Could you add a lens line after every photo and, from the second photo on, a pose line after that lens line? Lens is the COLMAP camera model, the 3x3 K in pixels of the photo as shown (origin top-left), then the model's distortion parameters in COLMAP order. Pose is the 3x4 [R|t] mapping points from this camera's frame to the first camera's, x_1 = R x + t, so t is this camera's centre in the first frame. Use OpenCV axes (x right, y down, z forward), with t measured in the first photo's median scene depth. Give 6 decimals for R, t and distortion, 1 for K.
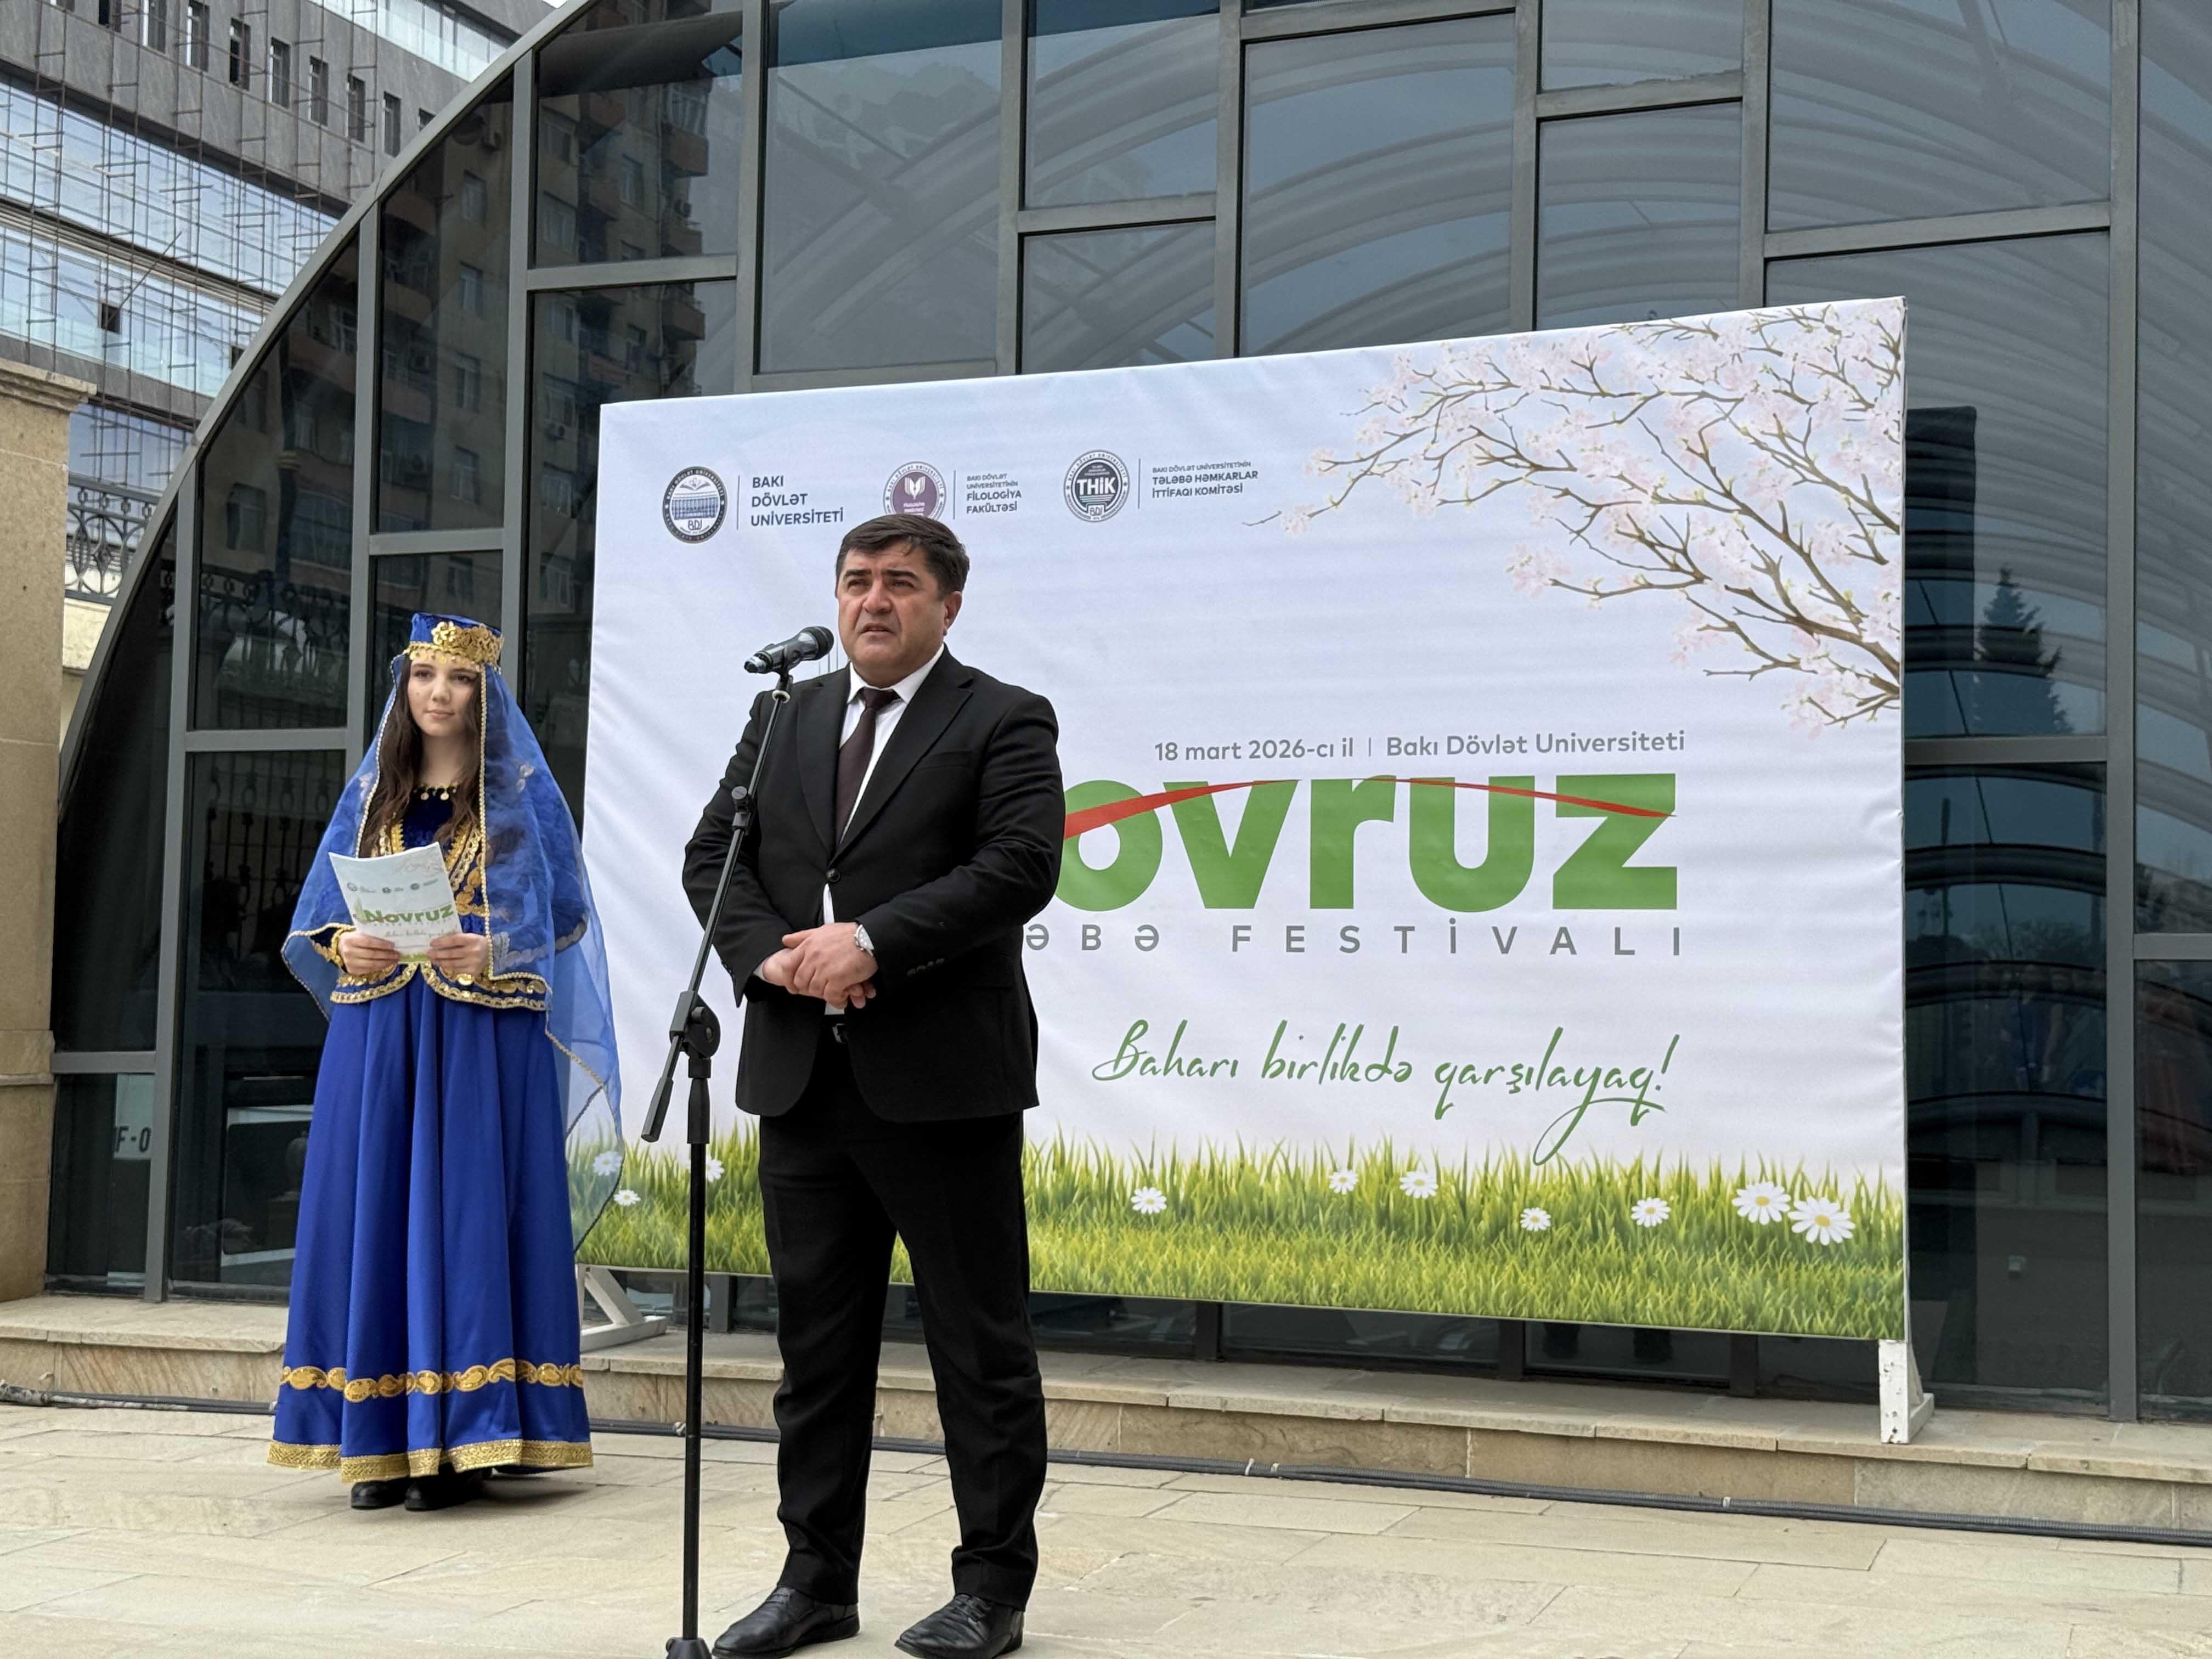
lens RADIAL K [[3088.4, 0, 1106.0], [0, 3088.4, 829.5], [0, 0, 1]] dist [0.172226, -0.271116]
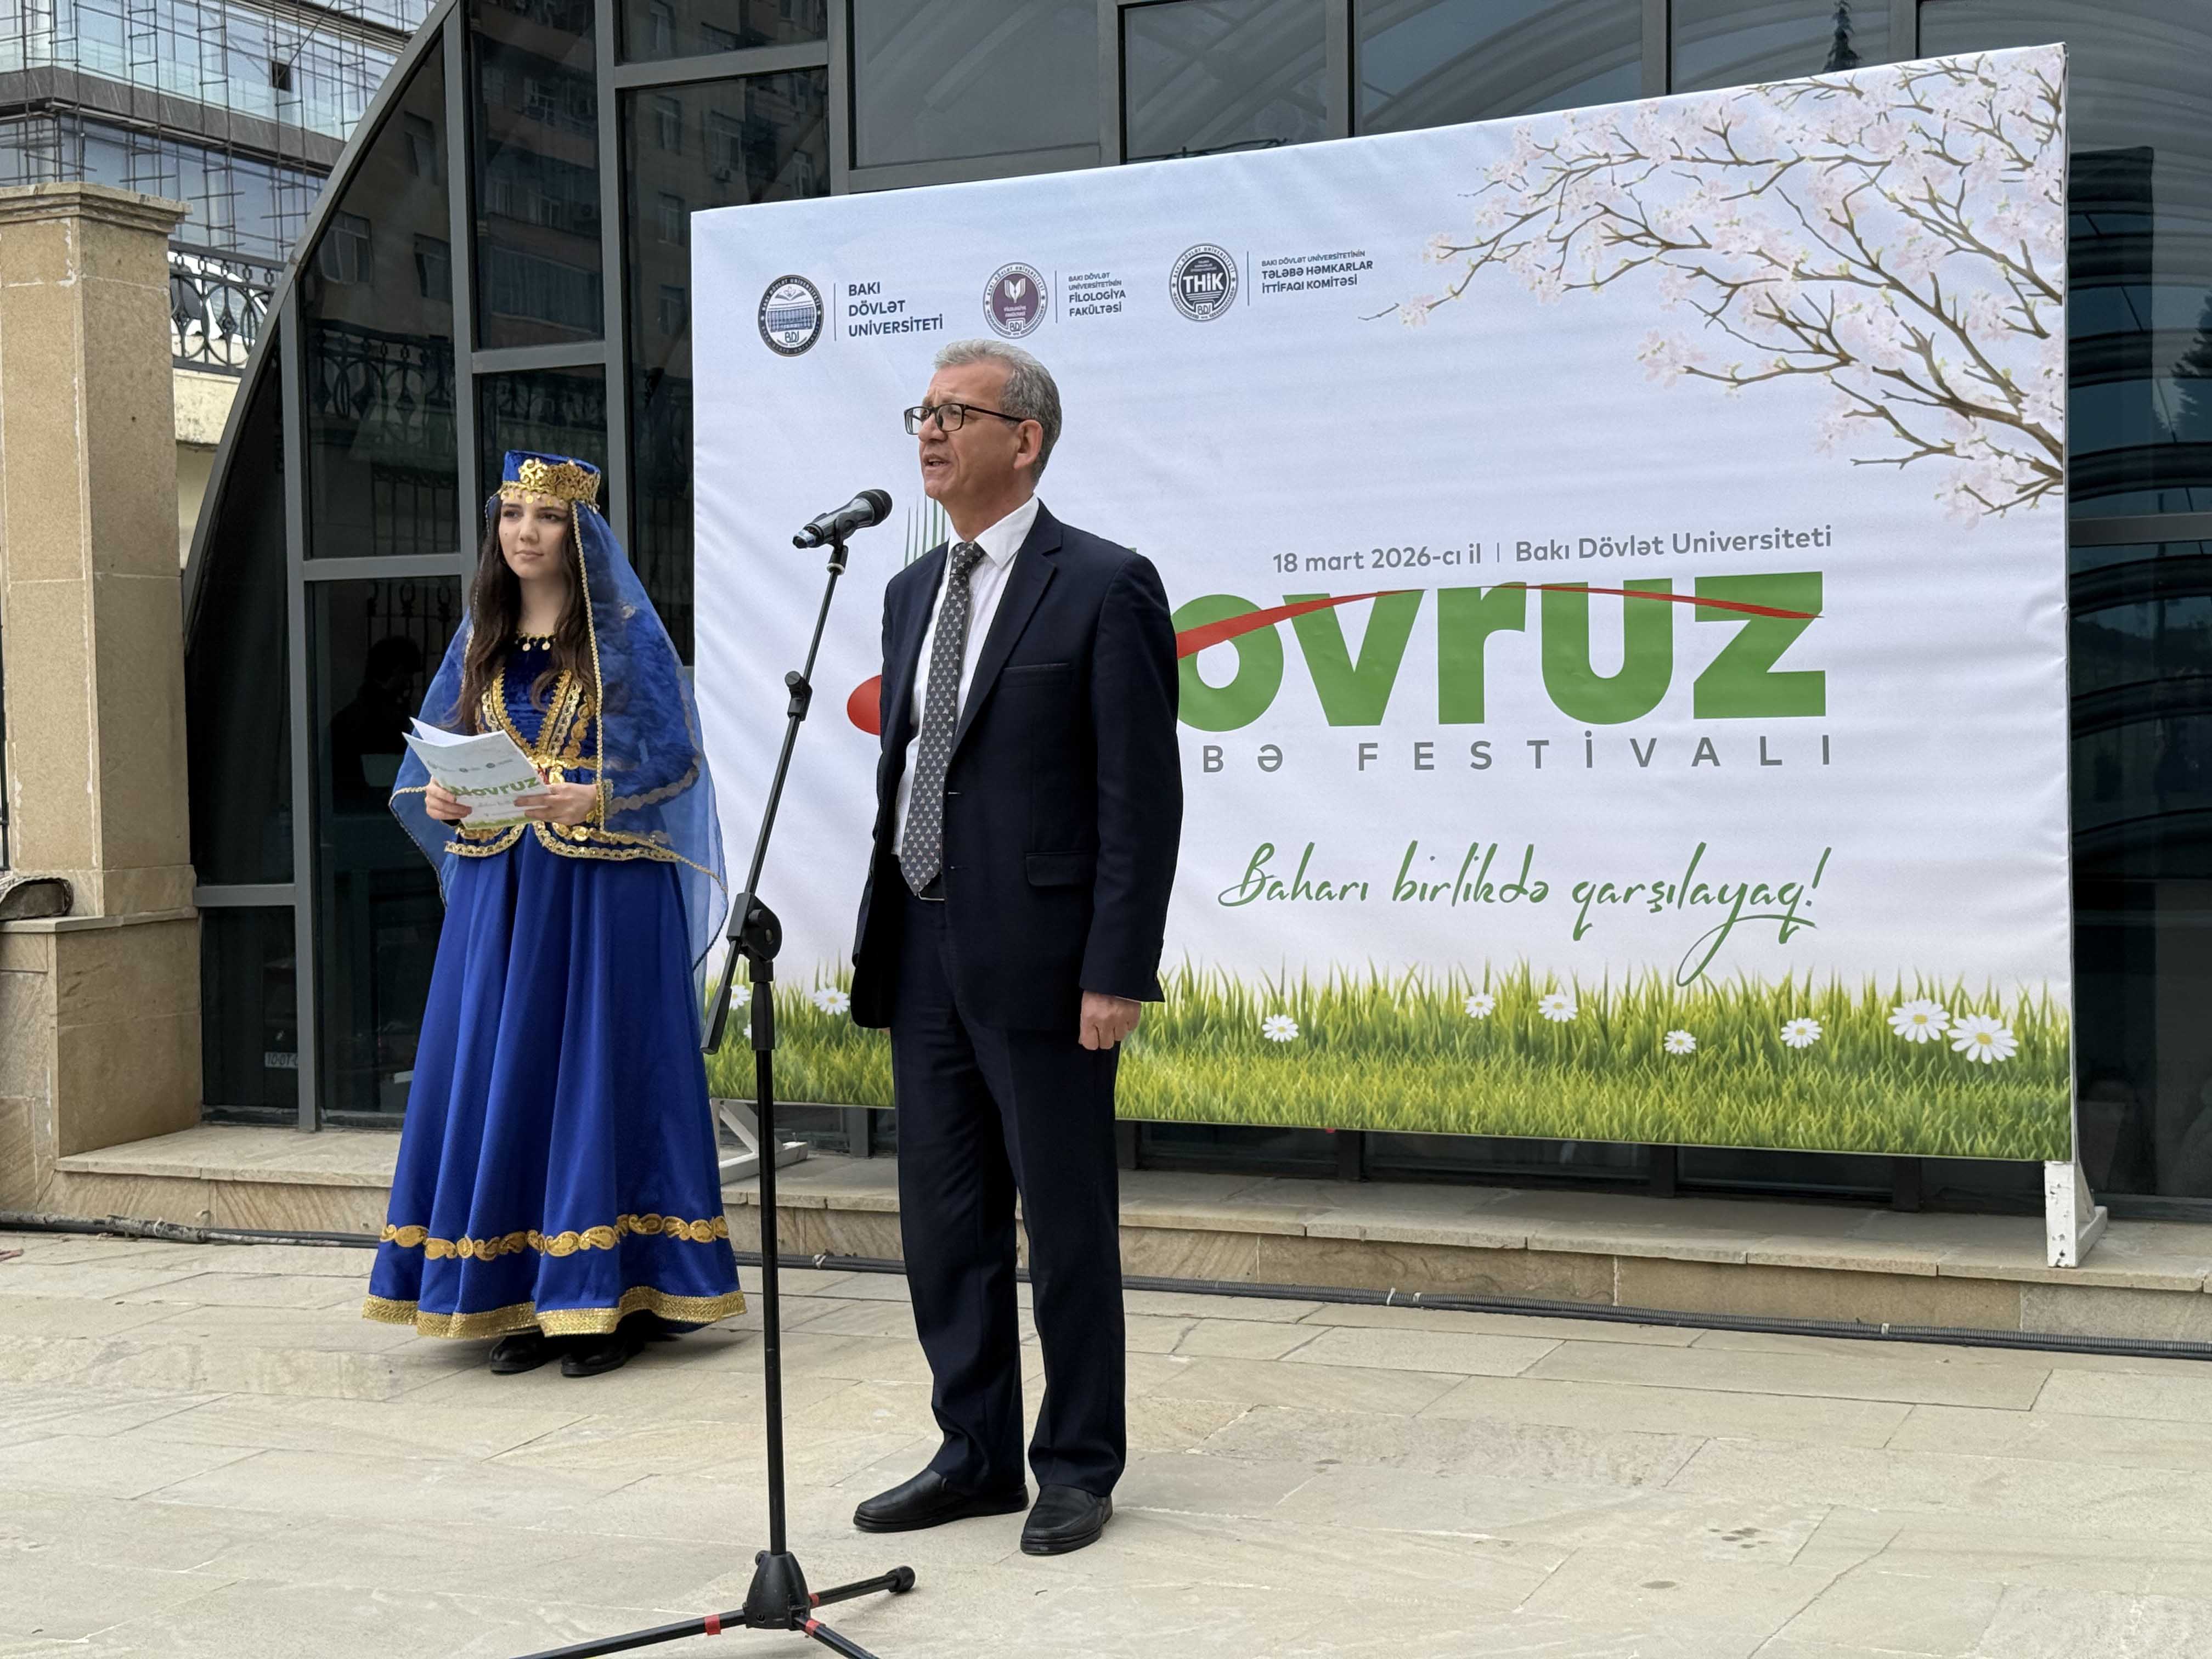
lens RADIAL K [[3084.7, 0, 1106.6], [0, 3084.7, 840.9], [0, 0, 1]] dist [0.192334, -0.384543]
pose [[0.997347, -0.032173, -0.065301, 0.025643], [0.038073, 0.995102, 0.091222, -0.030437], [0.062047, -0.093466, 0.993687, 0.039344]]
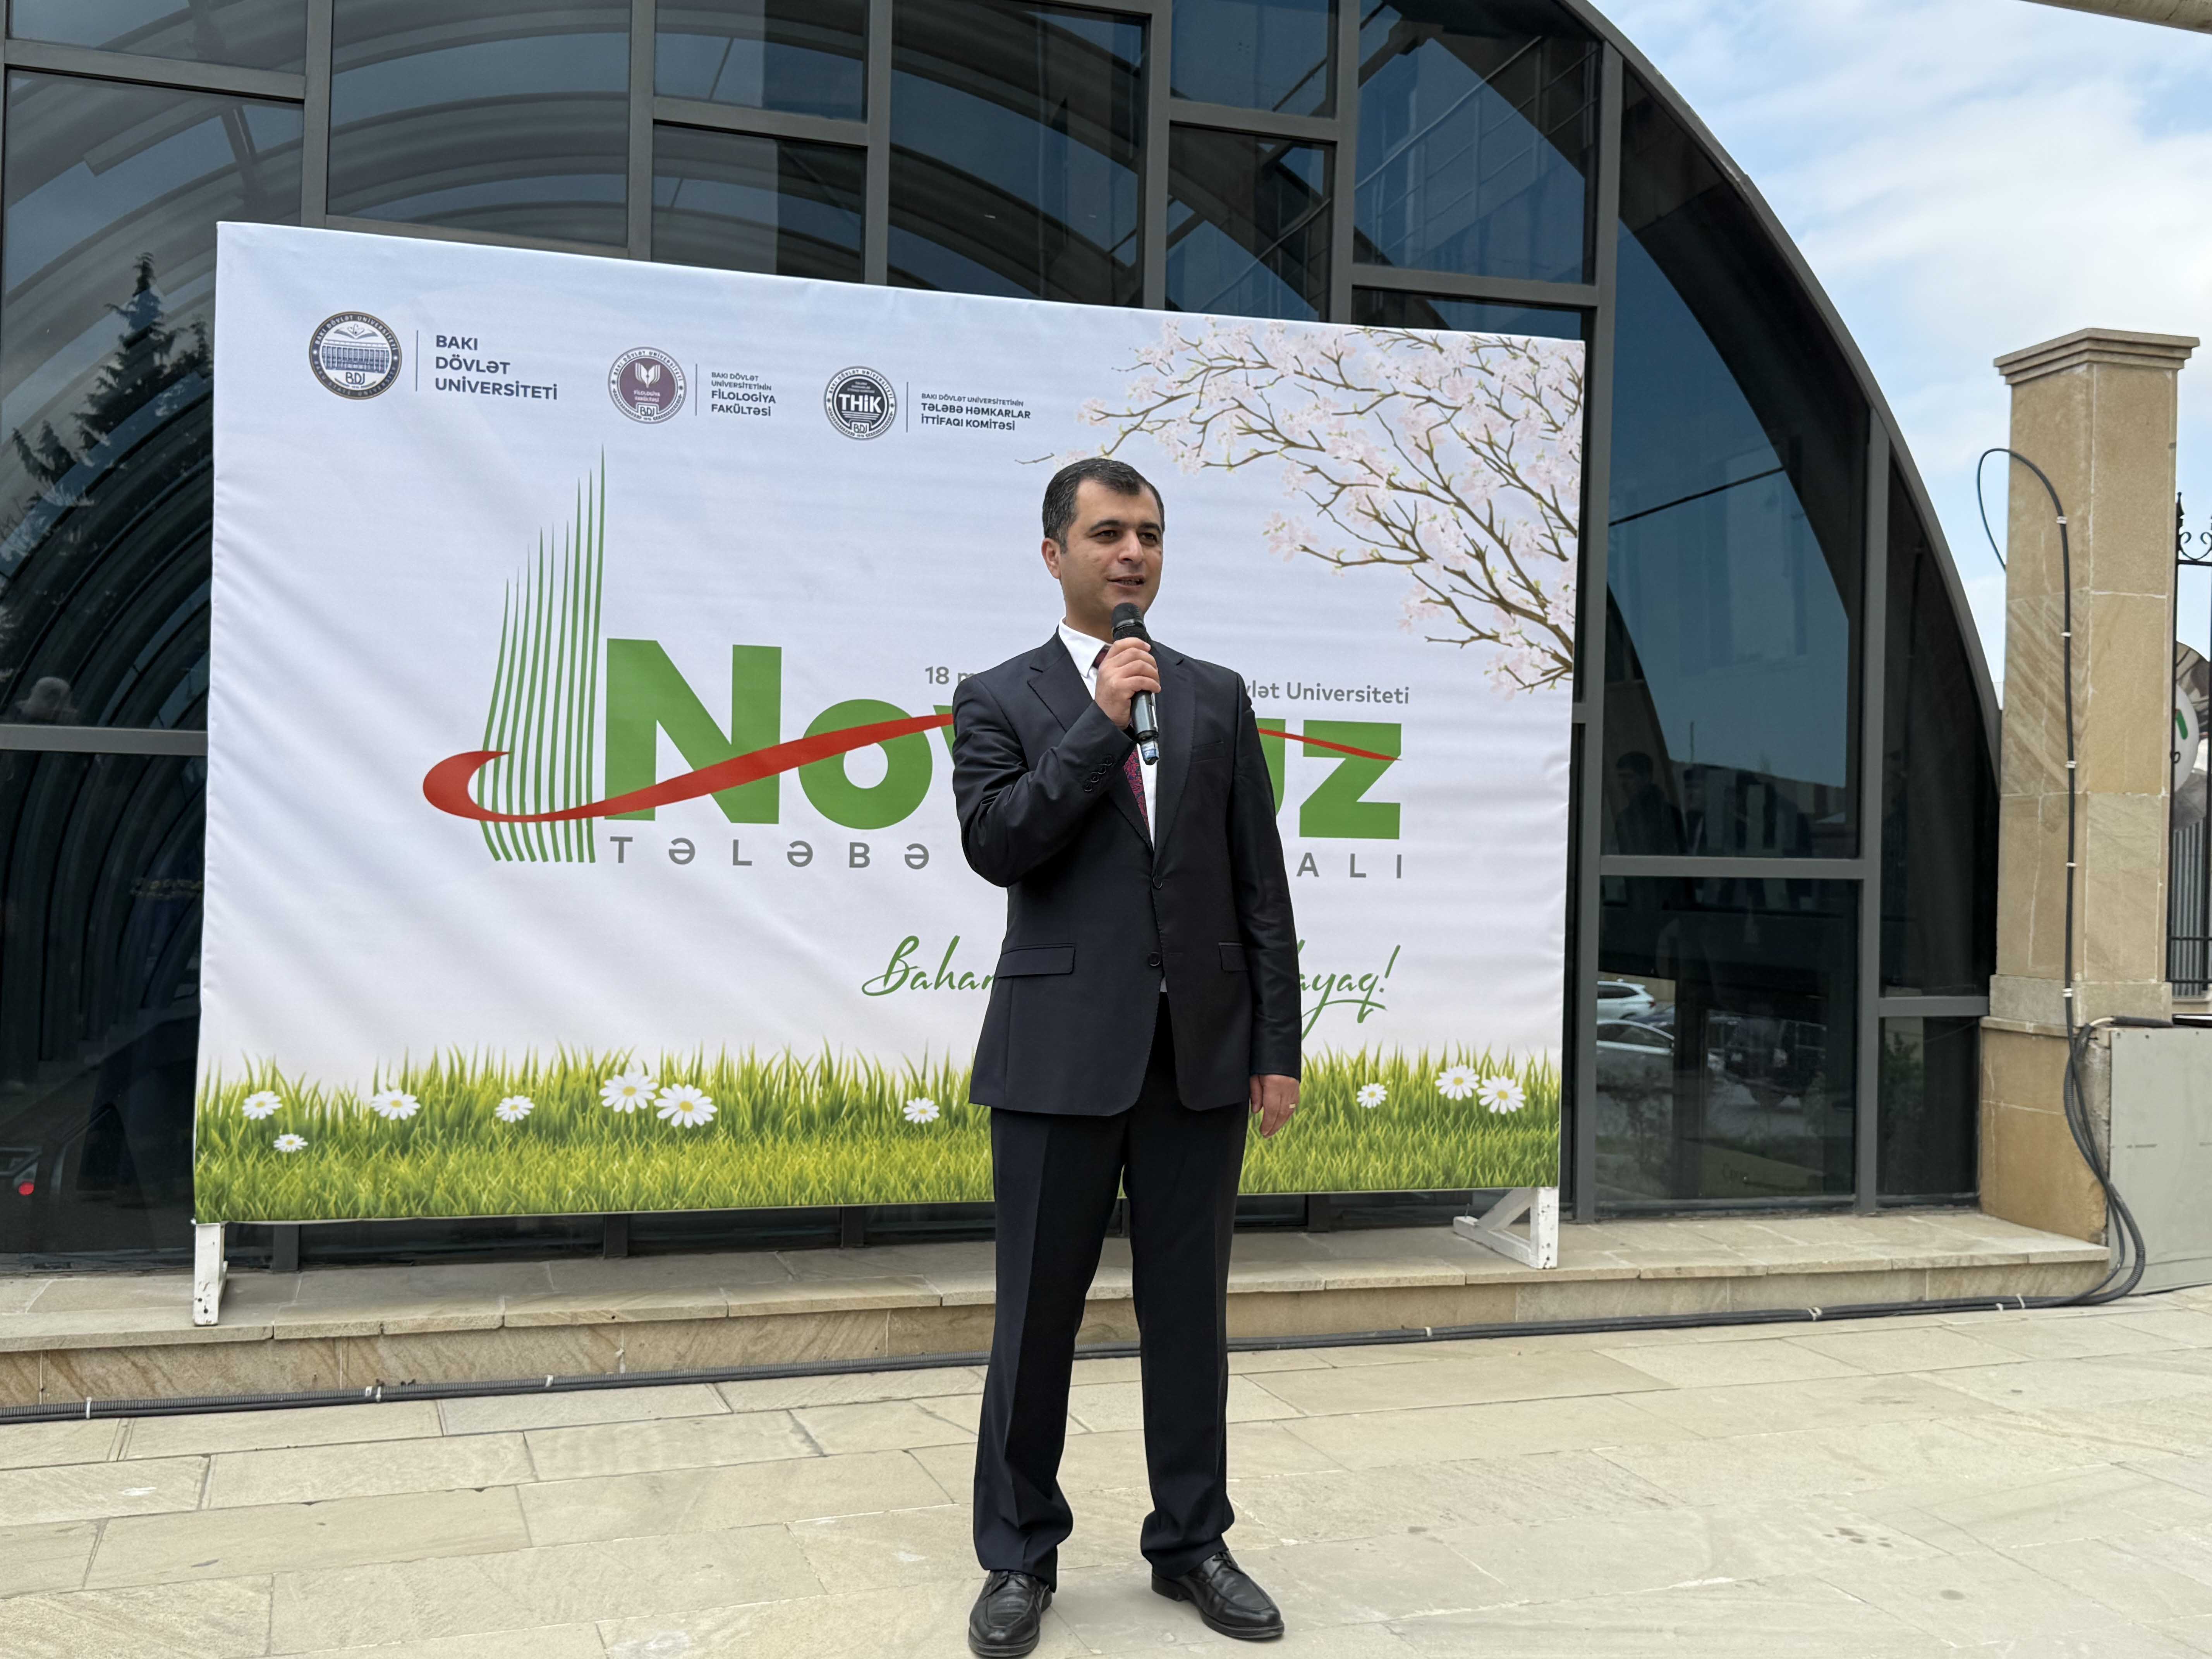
lens RADIAL K [[2180.9, 0, 1108.3], [0, 2180.9, 842.1], [0, 0, 1]] dist [0.196768, -0.432011]
pose [[0.772955, 0.002604, 0.634456, -0.417977], [-0.046918, 0.997488, 0.053065, -0.011771], [-0.632724, -0.070784, 0.771135, 0.418059]]
